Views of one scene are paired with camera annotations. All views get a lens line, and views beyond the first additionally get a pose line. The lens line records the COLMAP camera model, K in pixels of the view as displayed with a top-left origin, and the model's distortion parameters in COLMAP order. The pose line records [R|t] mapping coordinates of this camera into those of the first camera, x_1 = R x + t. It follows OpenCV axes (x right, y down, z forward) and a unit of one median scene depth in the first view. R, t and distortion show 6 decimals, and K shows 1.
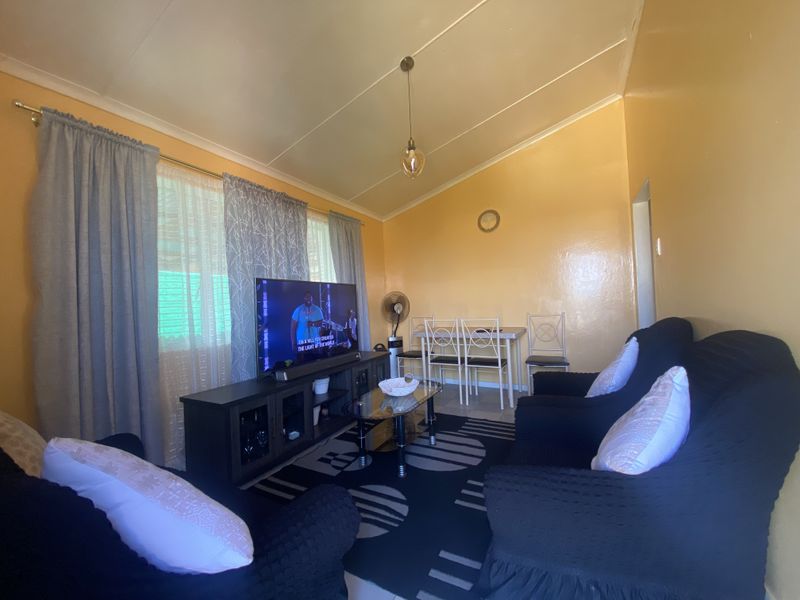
lens RADIAL K [[313.0, 0, 409.5], [0, 313.0, 298.7], [0, 0, 1]] dist [0.001220, -0.011678]
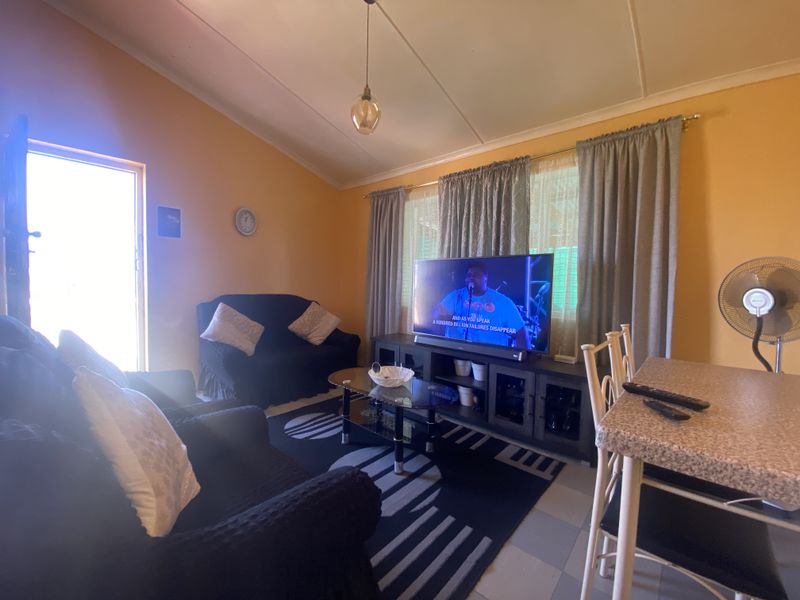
lens RADIAL K [[313.0, 0, 409.5], [0, 313.0, 298.7], [0, 0, 1]] dist [0.001220, -0.011678]
pose [[-0.220151, 0.103856, -0.969921, 0.668643], [0.026219, 0.994587, 0.100546, -0.030883], [0.975113, -0.003295, -0.221682, 1.036230]]
